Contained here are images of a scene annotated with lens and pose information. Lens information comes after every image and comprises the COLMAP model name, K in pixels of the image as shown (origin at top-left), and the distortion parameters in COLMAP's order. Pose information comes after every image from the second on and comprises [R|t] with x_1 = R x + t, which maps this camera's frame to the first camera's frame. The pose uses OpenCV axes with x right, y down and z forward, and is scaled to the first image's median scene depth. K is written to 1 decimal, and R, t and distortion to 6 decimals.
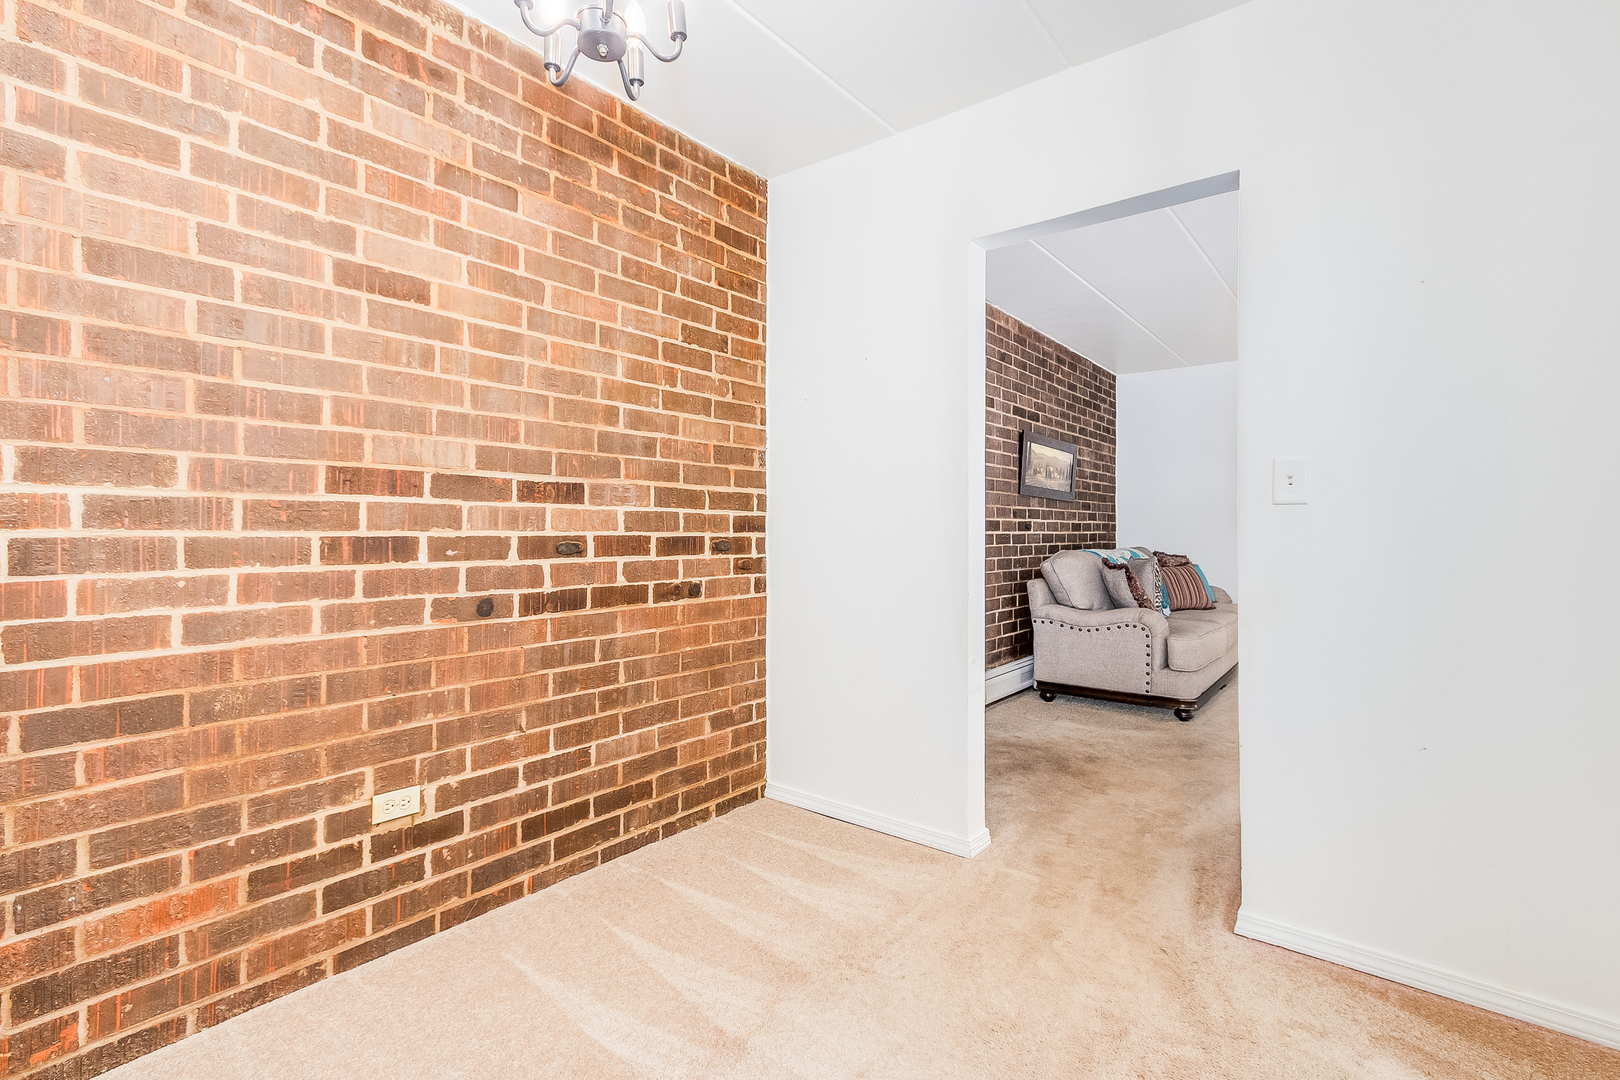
lens RADIAL K [[746.2, 0, 811.5], [0, 746.2, 535.7], [0, 0, 1]] dist [0.000325, 0.000014]
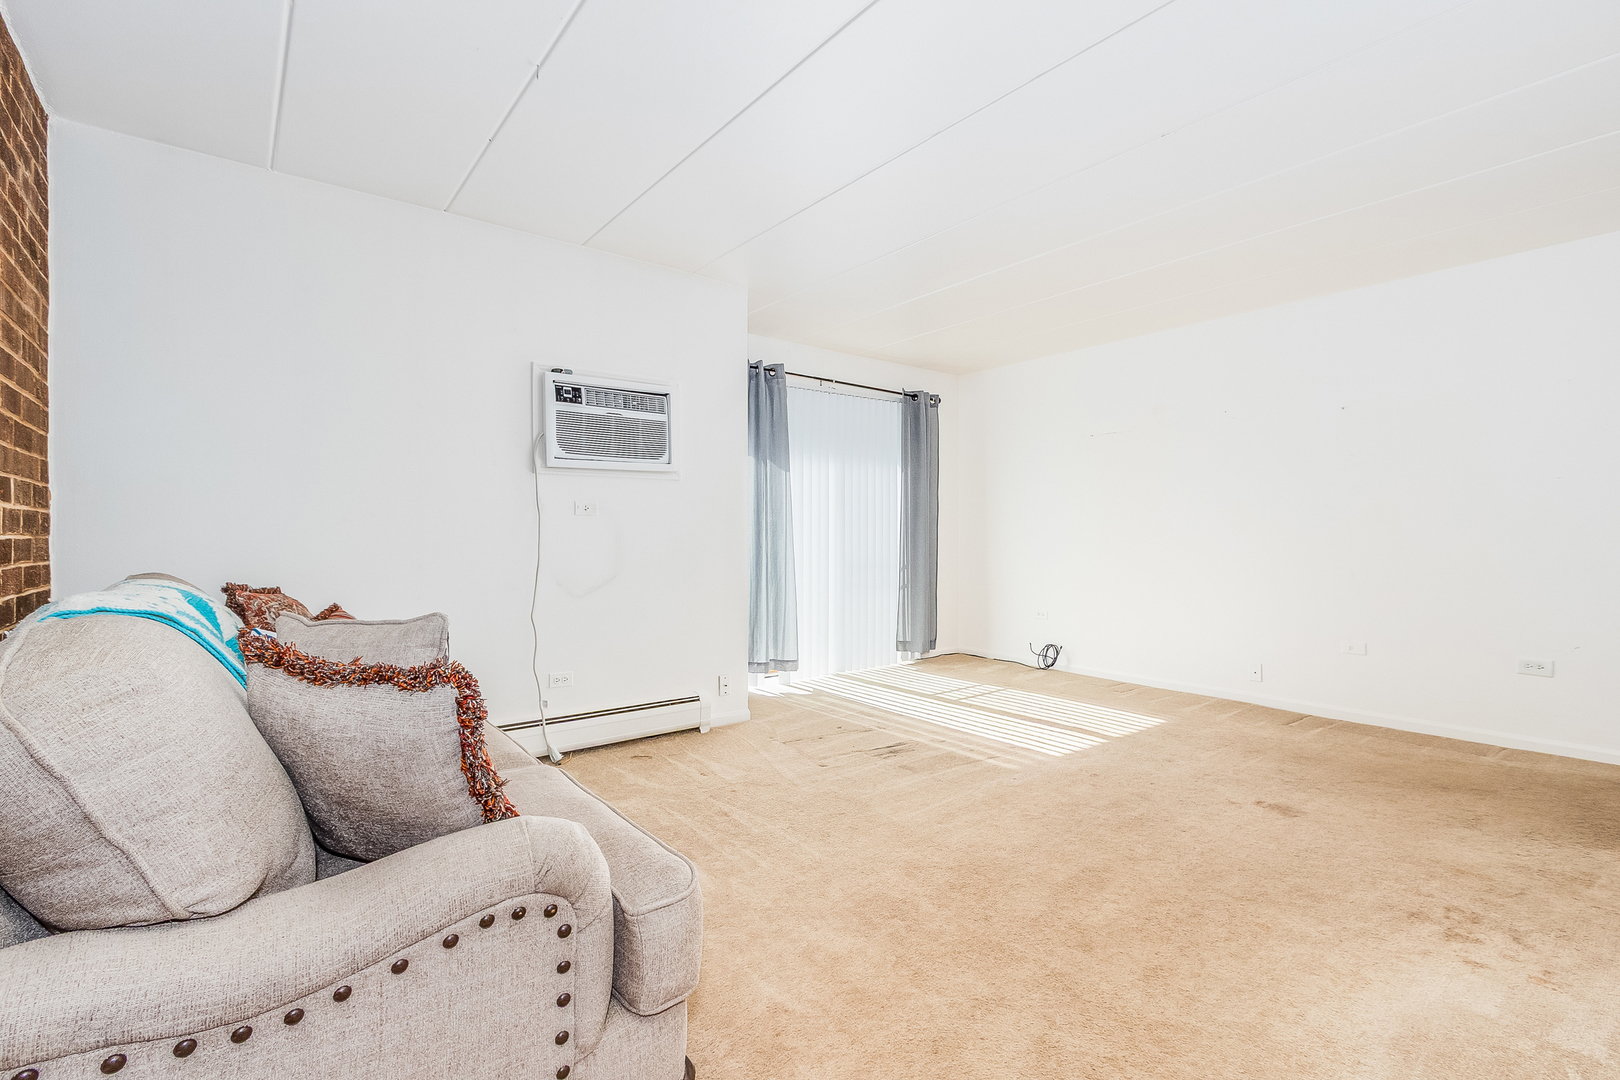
lens RADIAL K [[746.2, 0, 812.4], [0, 746.2, 539.3], [0, 0, 1]] dist [0.000325, 0.000014]
pose [[0.232585, -0.012621, 0.972494, 0.215655], [0.010262, 0.999892, 0.010523, -0.004470], [-0.972522, 0.007532, 0.232690, 0.843712]]
